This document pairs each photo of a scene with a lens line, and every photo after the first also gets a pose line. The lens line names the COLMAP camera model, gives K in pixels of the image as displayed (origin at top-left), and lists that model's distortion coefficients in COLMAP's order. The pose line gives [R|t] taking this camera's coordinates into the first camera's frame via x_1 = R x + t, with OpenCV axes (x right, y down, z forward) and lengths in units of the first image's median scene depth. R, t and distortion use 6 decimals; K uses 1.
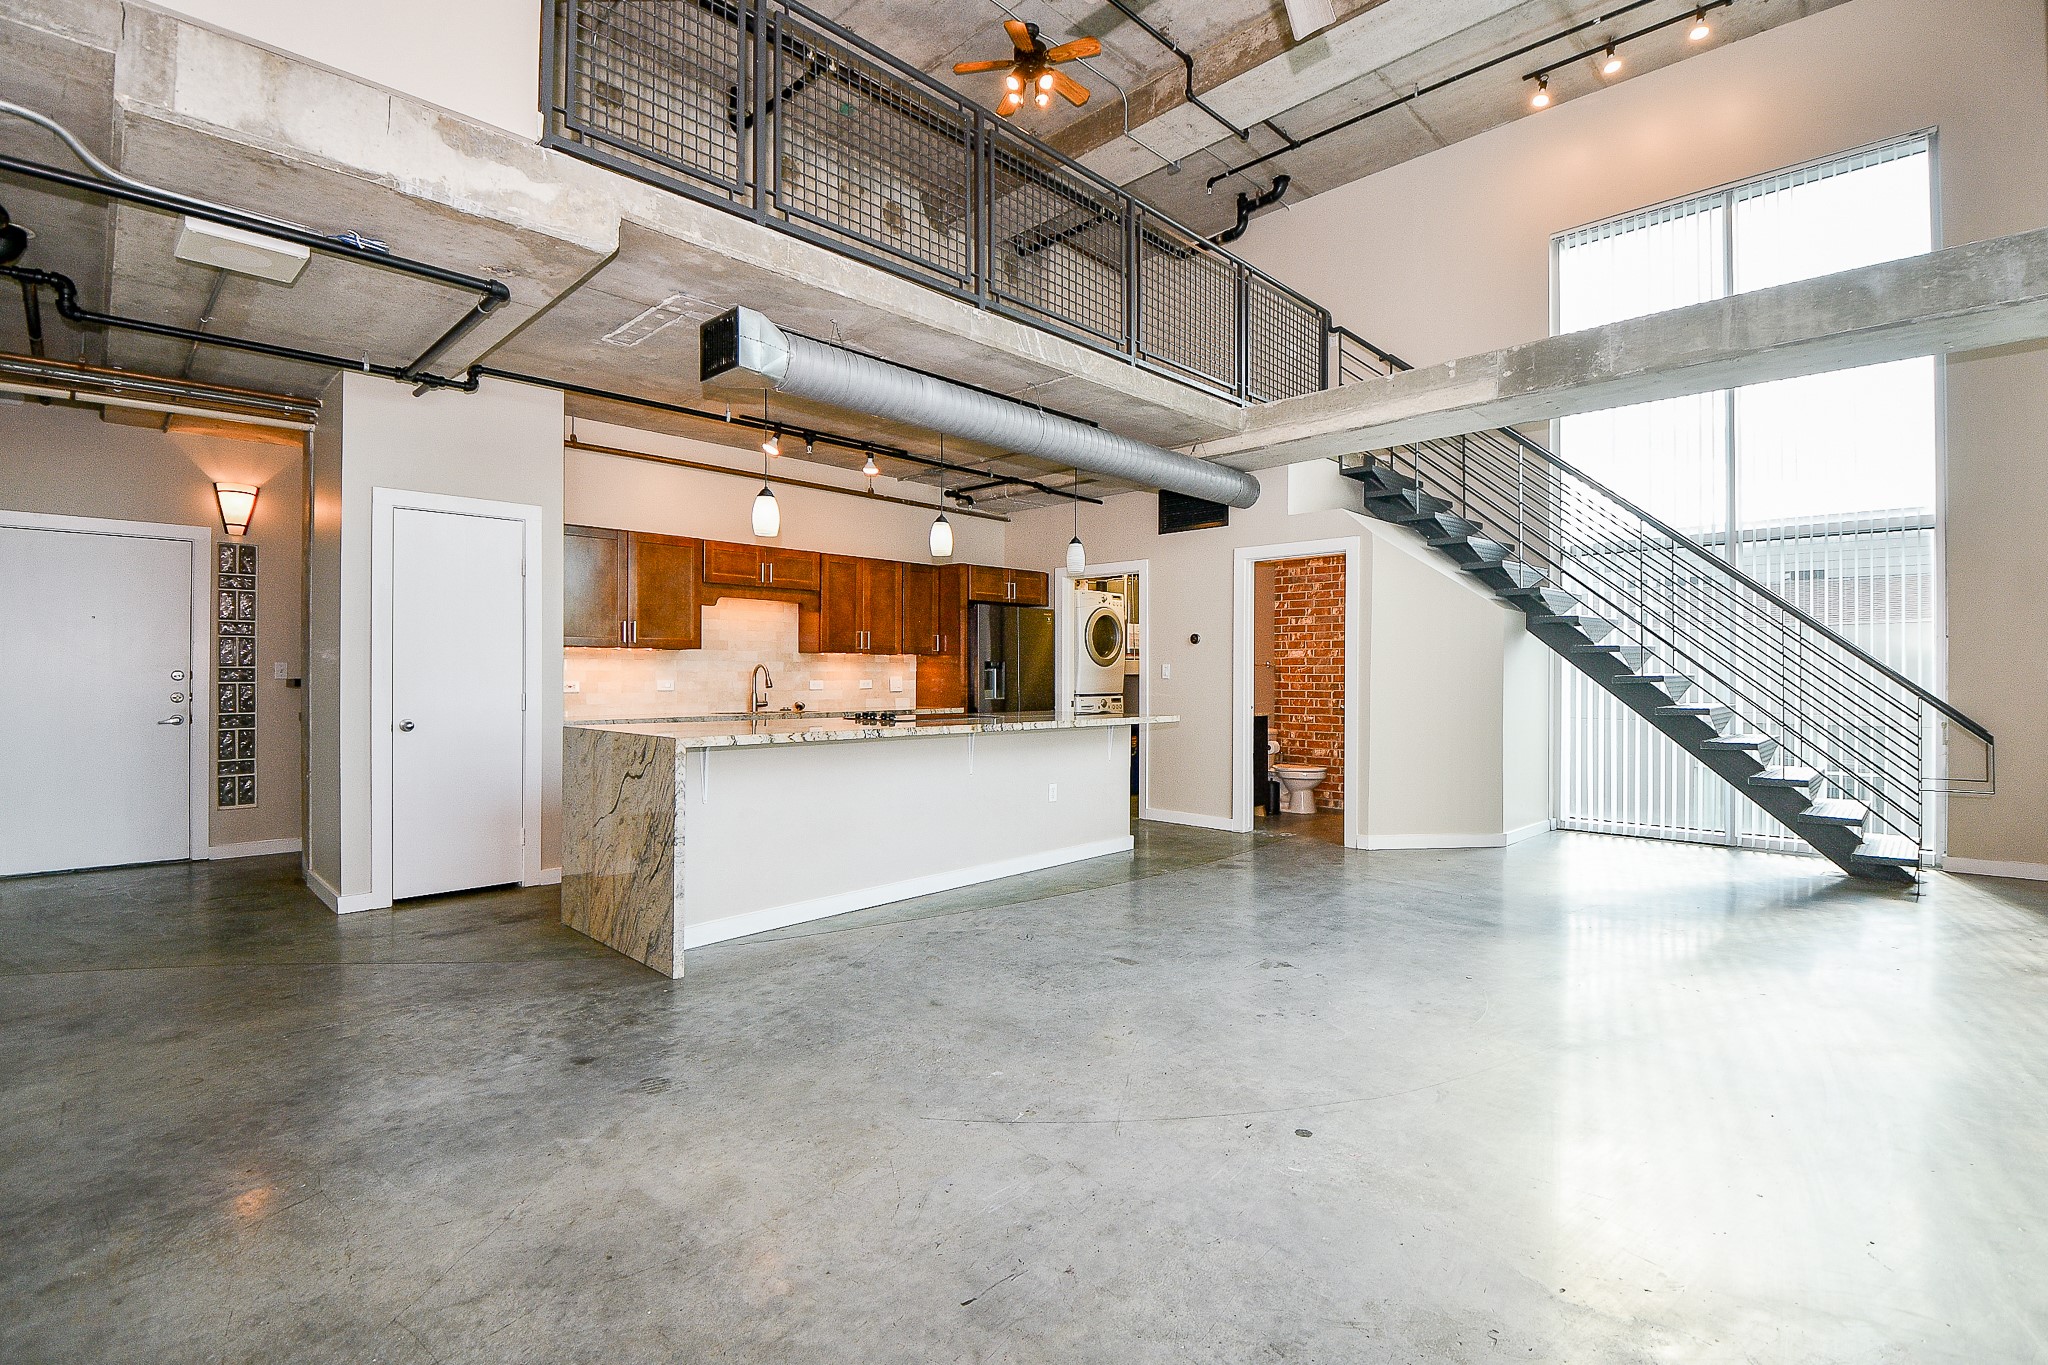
lens RADIAL K [[930.5, 0, 1061.7], [0, 930.5, 669.3], [0, 0, 1]] dist [0.000471, -0.021297]
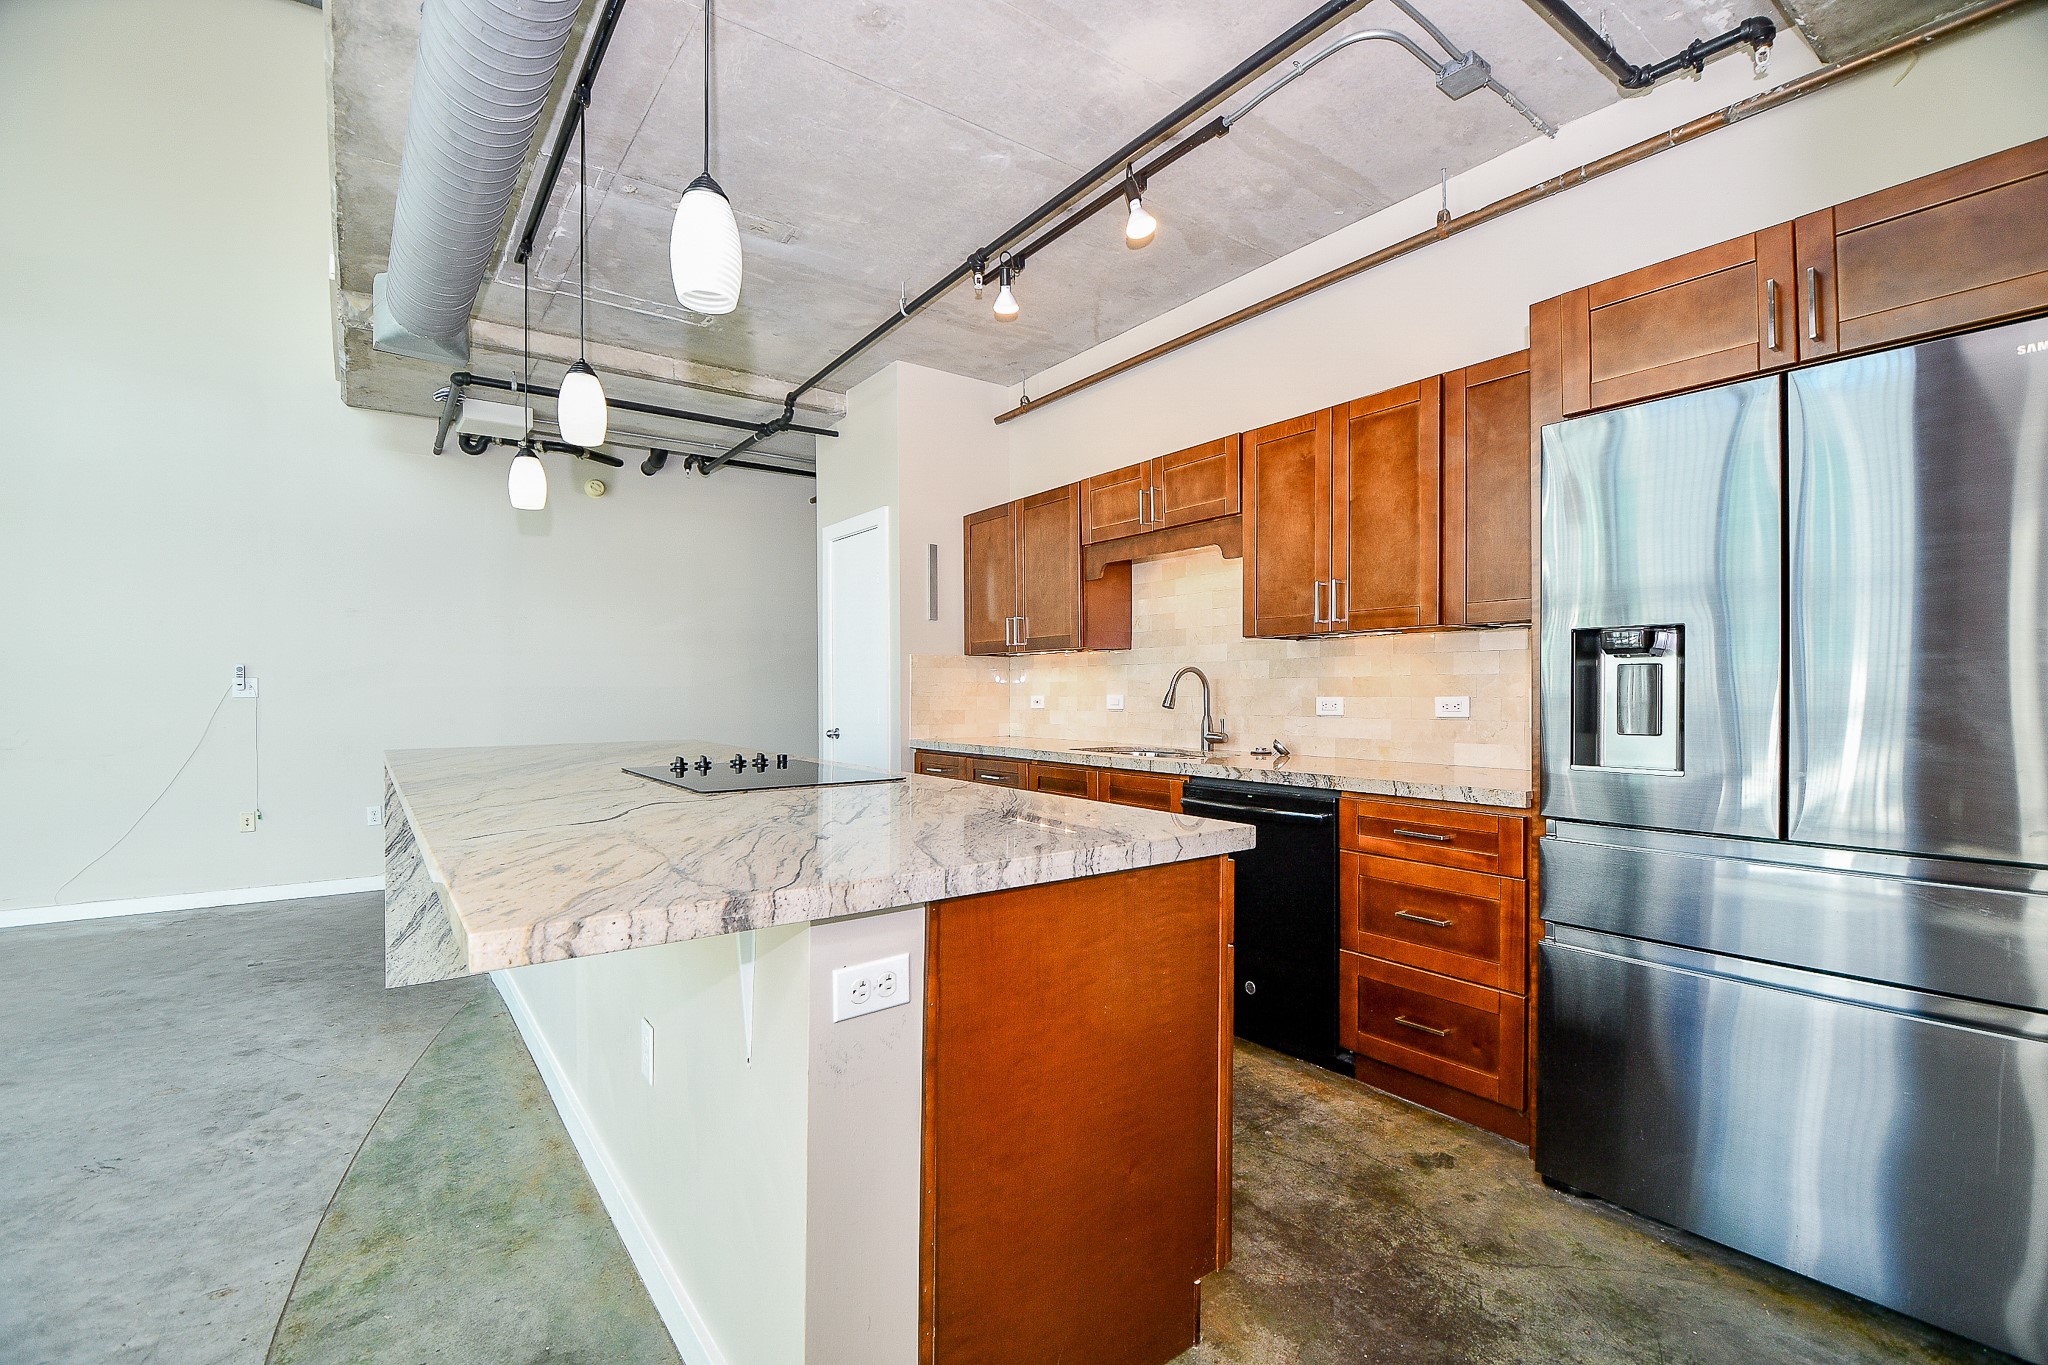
lens RADIAL K [[902.0, 0, 1029.6], [0, 902.0, 698.7], [0, 0, 1]] dist [0.014118, -0.023337]
pose [[-0.176321, 0.006970, -0.984308, 0.276254], [0.009626, 0.999939, 0.005357, 0.011905], [0.984286, -0.008530, -0.176377, 1.198503]]
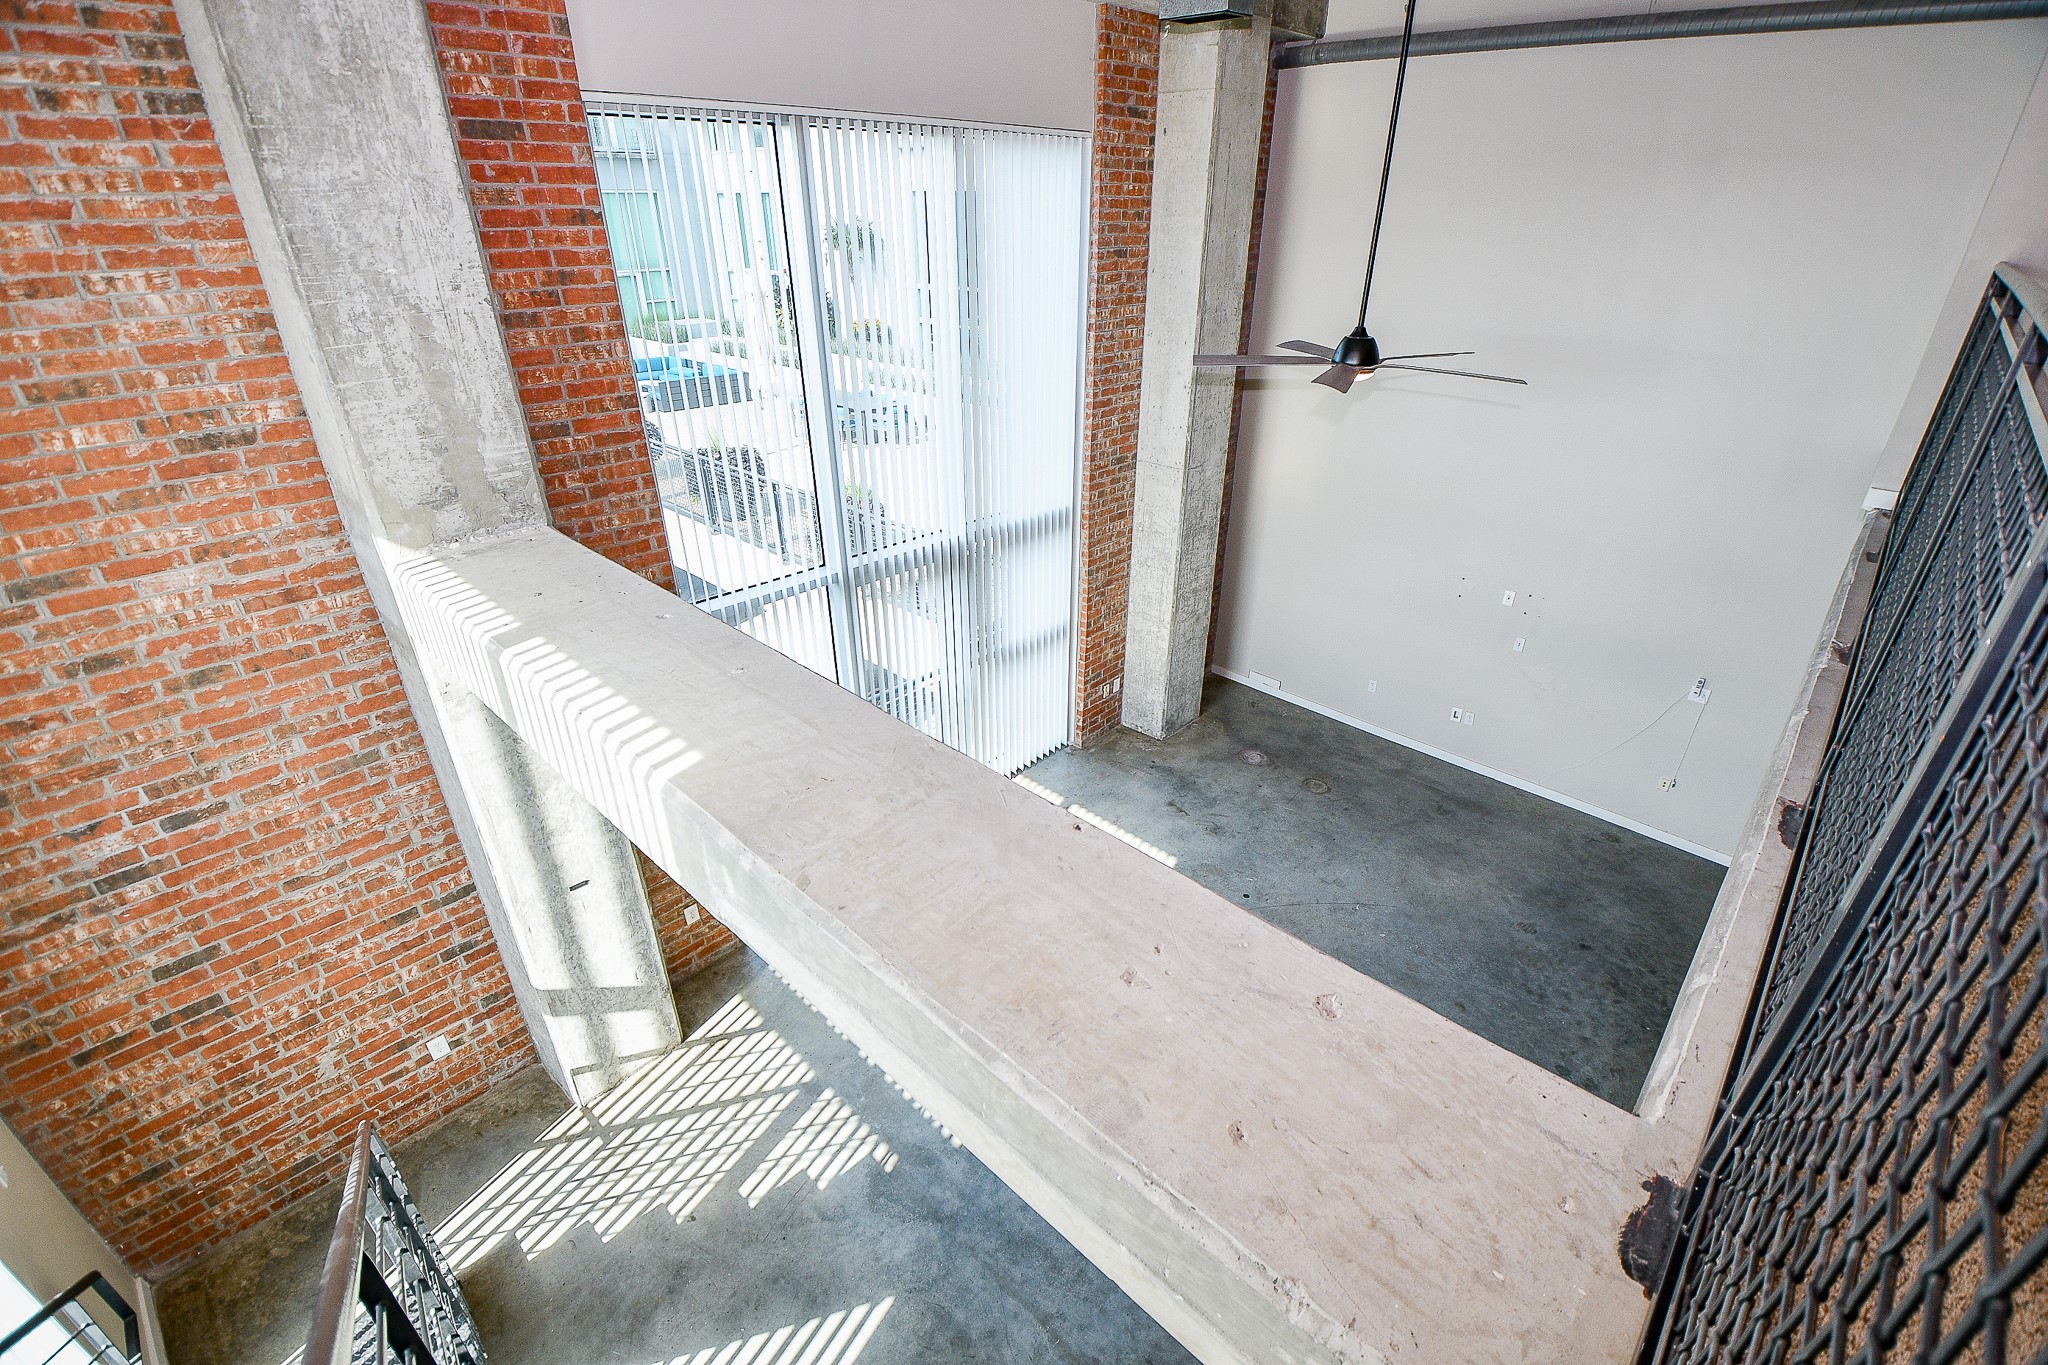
lens RADIAL K [[900.6, 0, 1028.9], [0, 900.6, 701.6], [0, 0, 1]] dist [-0.008624, -0.008212]
pose [[-0.999964, -0.003676, -0.007650, 0.384146], [-0.006895, 0.877444, 0.479630, -0.518542], [0.004950, 0.479665, -0.877438, 1.260573]]
